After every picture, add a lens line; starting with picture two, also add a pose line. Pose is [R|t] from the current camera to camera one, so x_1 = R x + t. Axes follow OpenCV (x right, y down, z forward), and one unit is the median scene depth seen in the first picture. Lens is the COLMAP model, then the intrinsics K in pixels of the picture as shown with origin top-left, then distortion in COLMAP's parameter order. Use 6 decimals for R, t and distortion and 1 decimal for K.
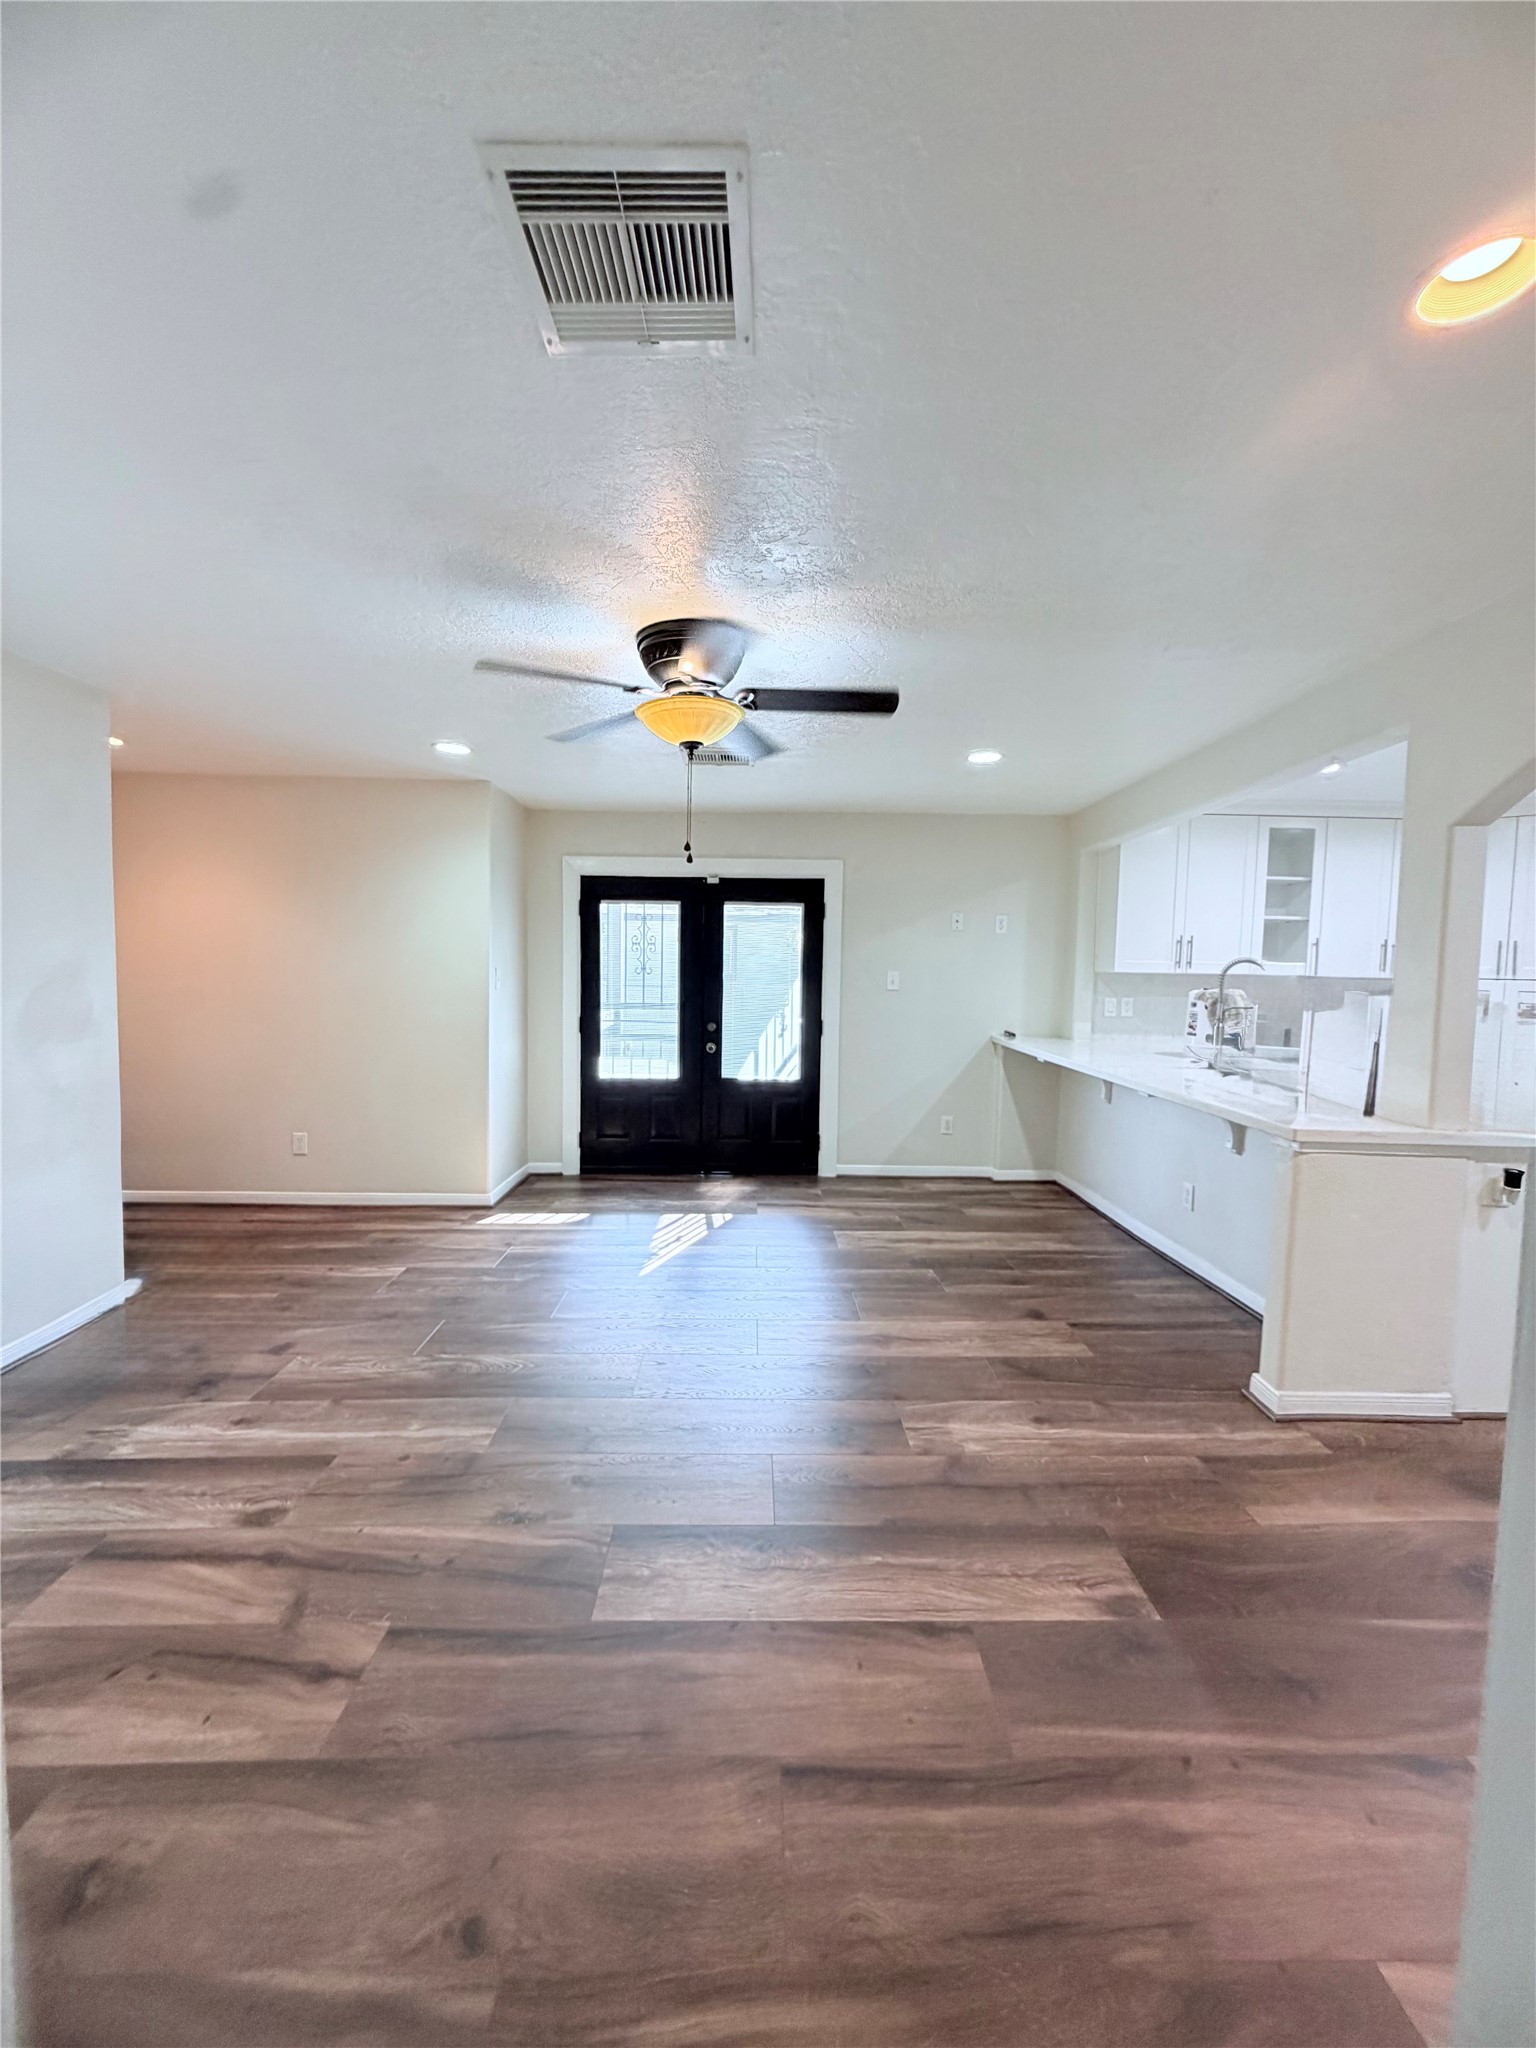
lens RADIAL K [[822.7, 0, 768.0], [0, 822.7, 1024.0], [0, 0, 1]] dist [0.000716, -0.000562]
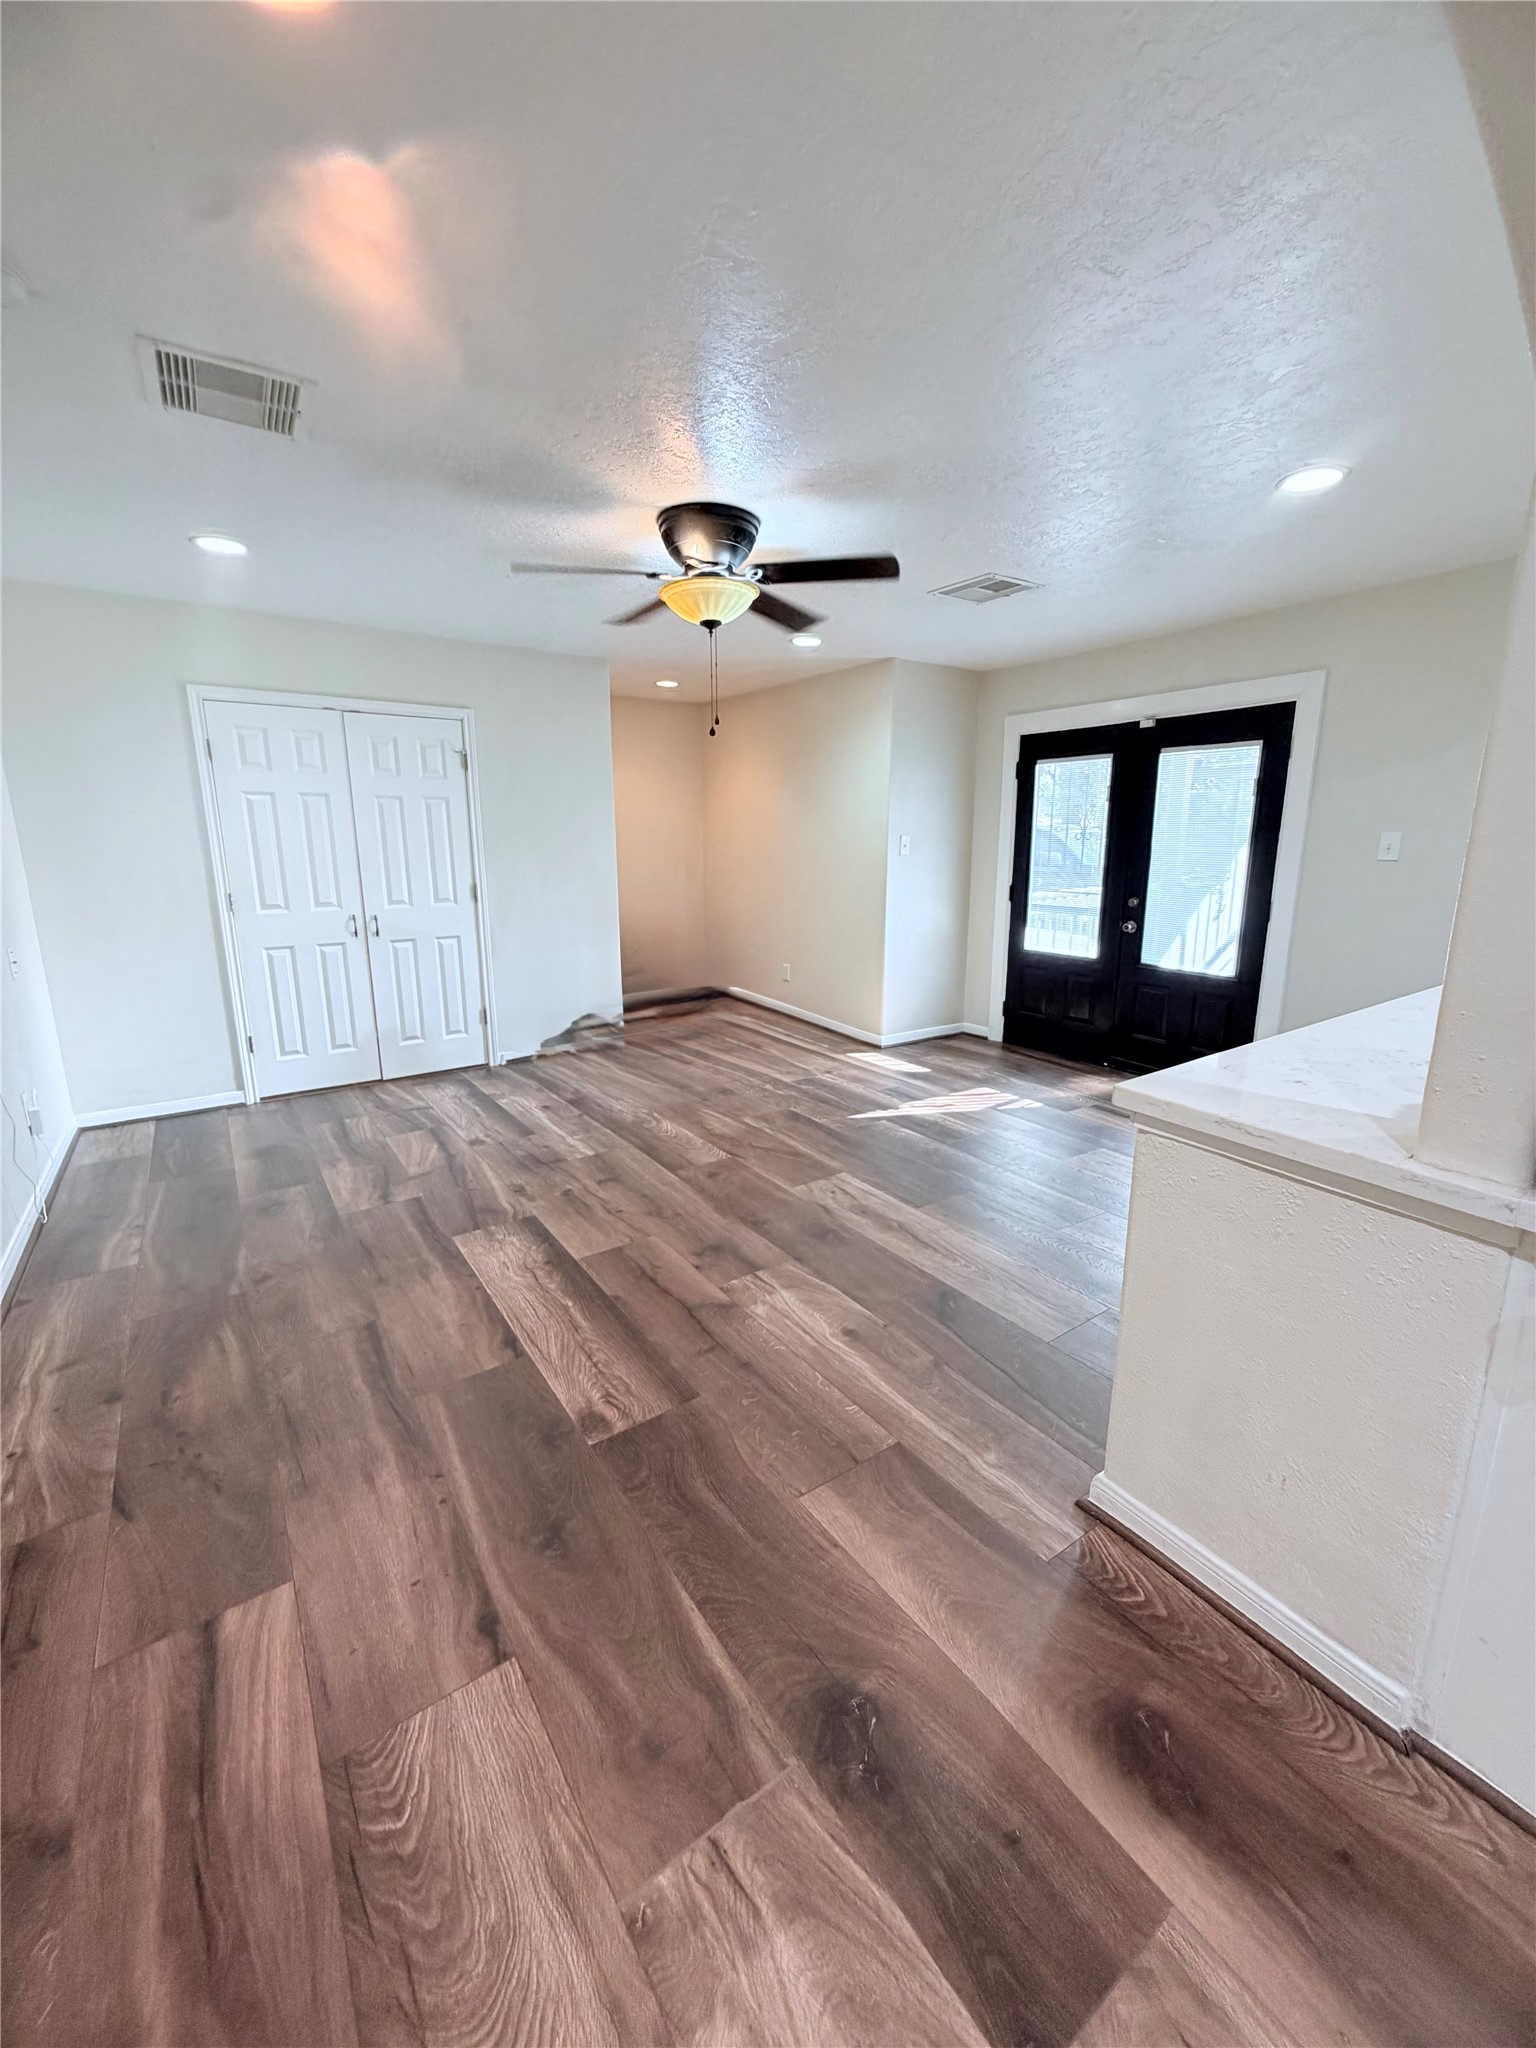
lens RADIAL K [[822.7, 0, 768.0], [0, 822.7, 1024.0], [0, 0, 1]] dist [0.000716, -0.000562]
pose [[0.550471, 0.173126, -0.816707, 0.638645], [-0.045831, 0.983054, 0.177497, -0.009373], [0.833596, -0.060276, 0.549077, 0.292146]]
